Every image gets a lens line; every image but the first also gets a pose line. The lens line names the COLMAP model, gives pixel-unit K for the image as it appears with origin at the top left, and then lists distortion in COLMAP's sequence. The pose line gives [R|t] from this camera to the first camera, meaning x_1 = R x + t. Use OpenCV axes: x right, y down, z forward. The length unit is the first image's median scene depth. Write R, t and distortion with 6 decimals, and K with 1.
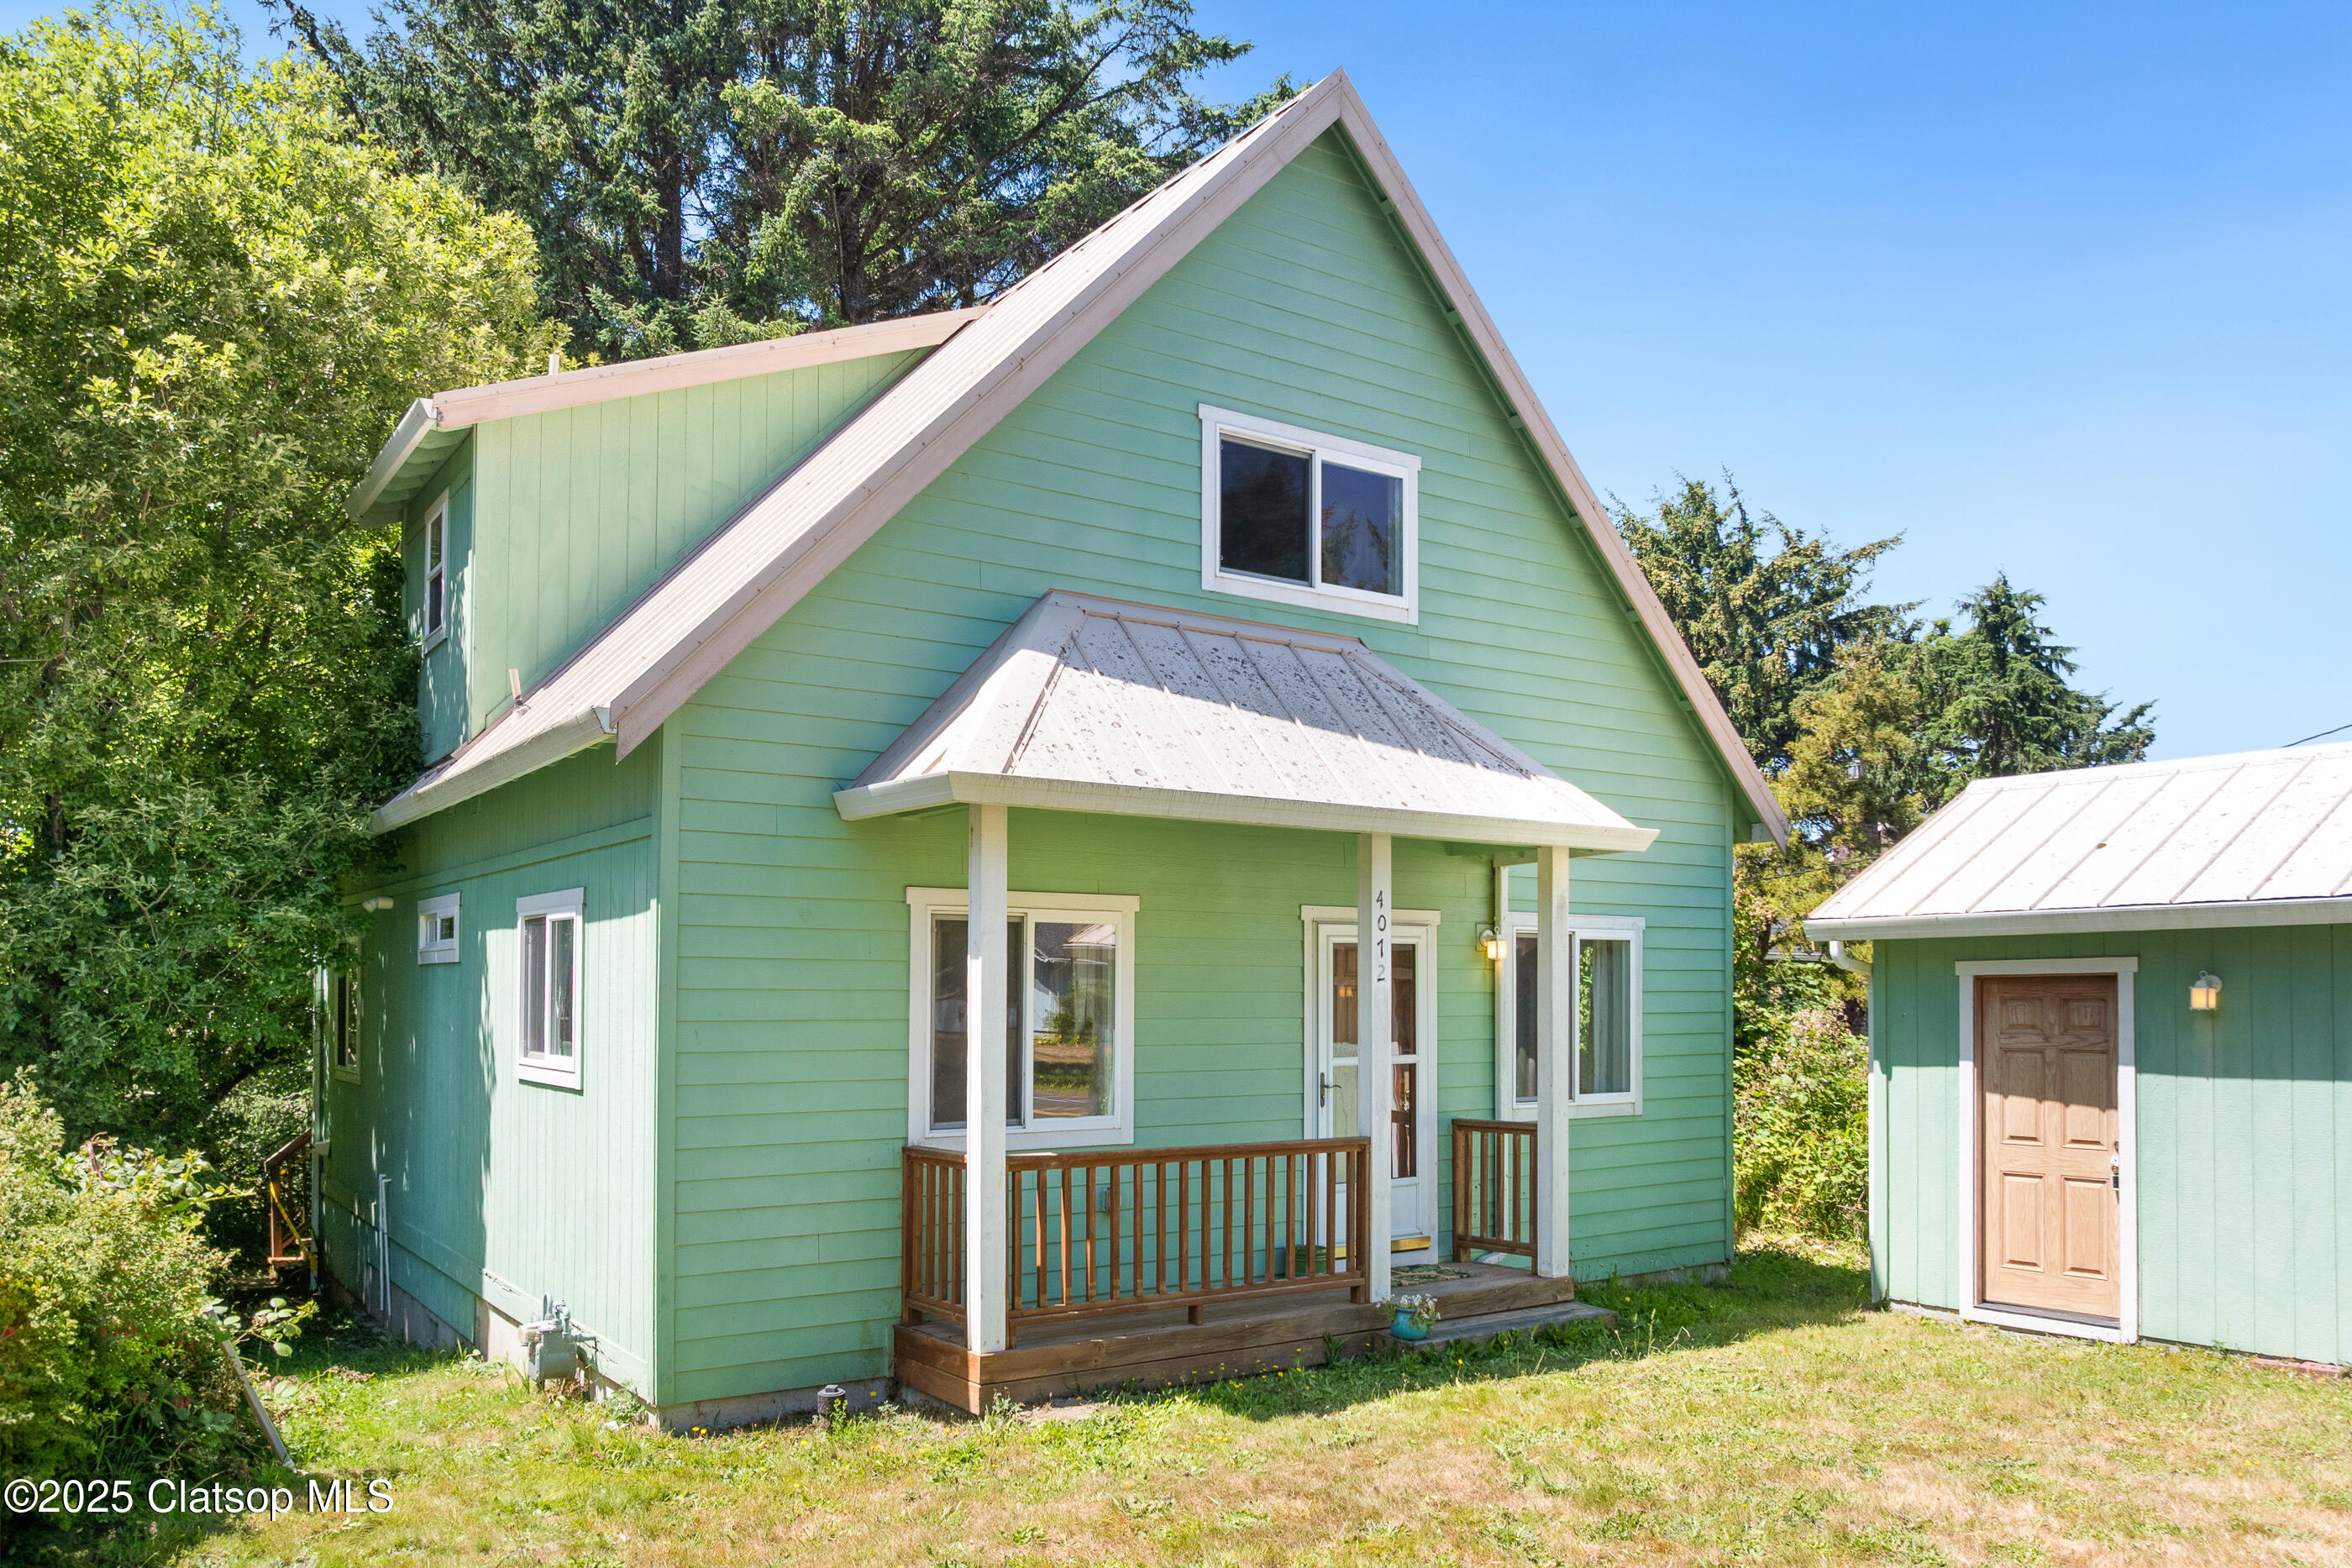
lens RADIAL K [[1706.7, 0, 1211.1], [0, 1706.7, 884.2], [0, 0, 1]] dist [-0.027153, -0.000455]
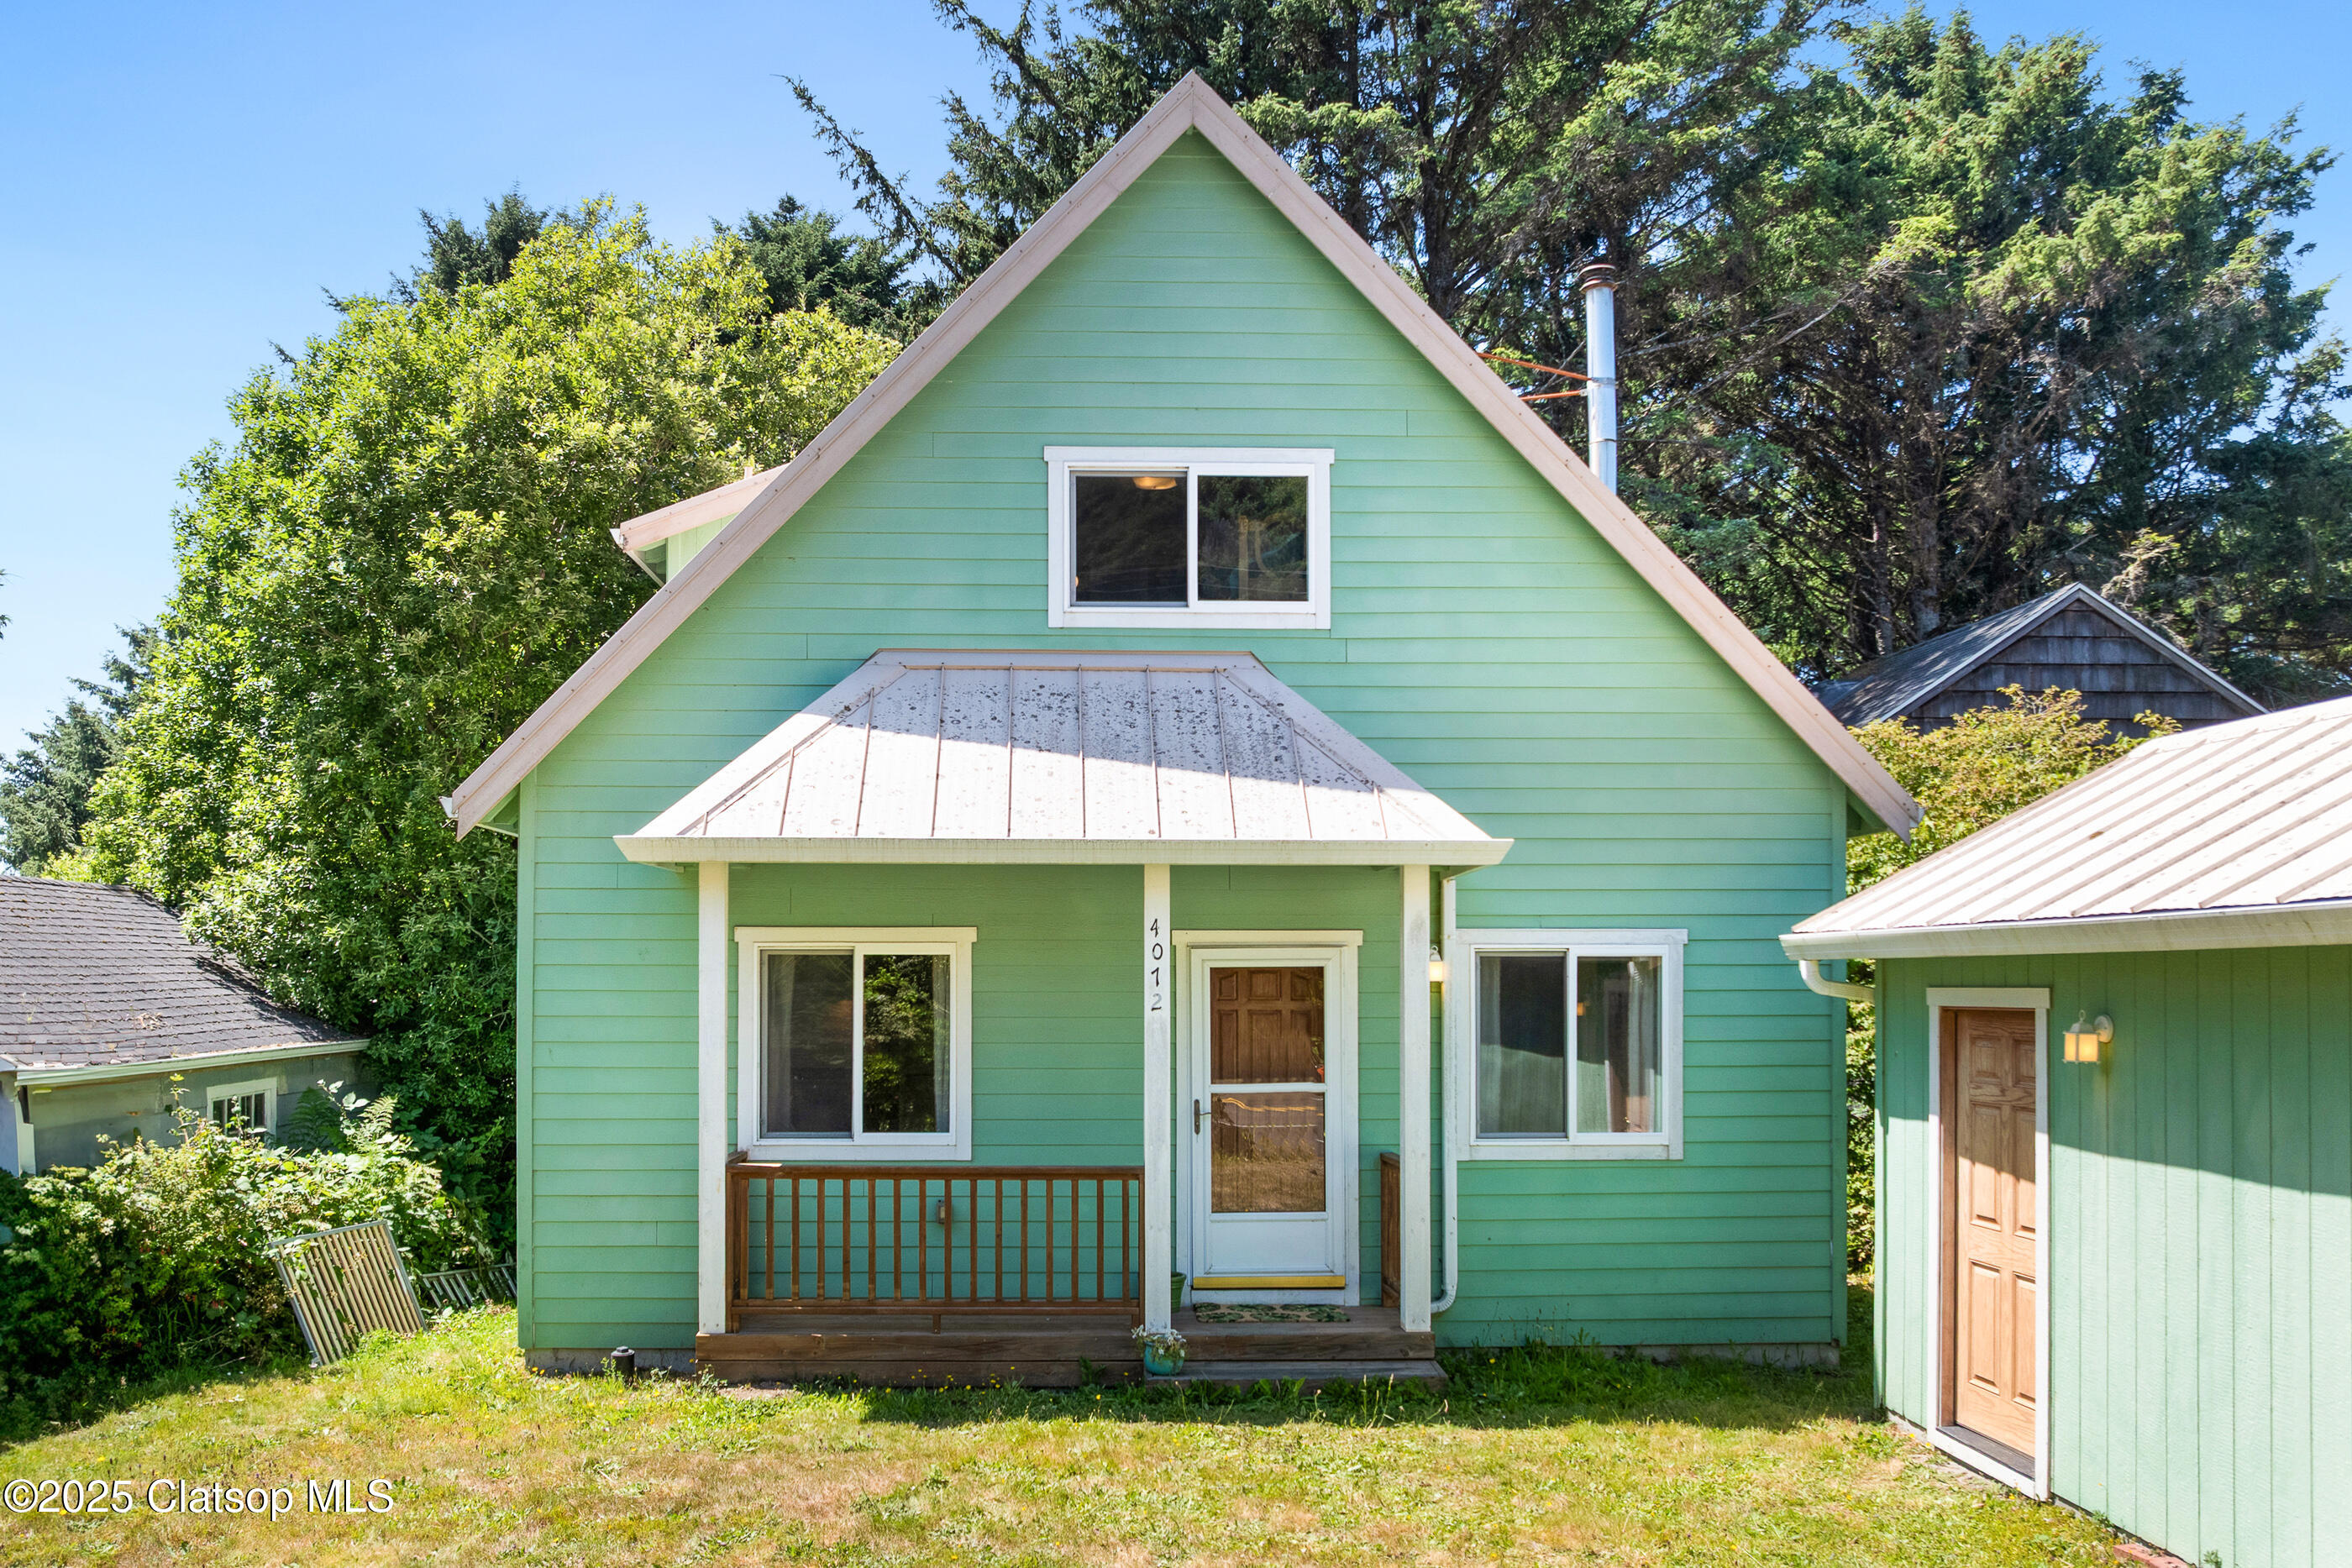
lens RADIAL K [[1773.8, 0, 1176.4], [0, 1773.8, 898.2], [0, 0, 1]] dist [-0.031726, -0.004509]
pose [[0.838372, -0.023481, -0.544593, 0.627160], [0.034712, 0.999344, 0.010350, -0.017268], [0.543992, -0.027581, 0.838637, 0.137332]]
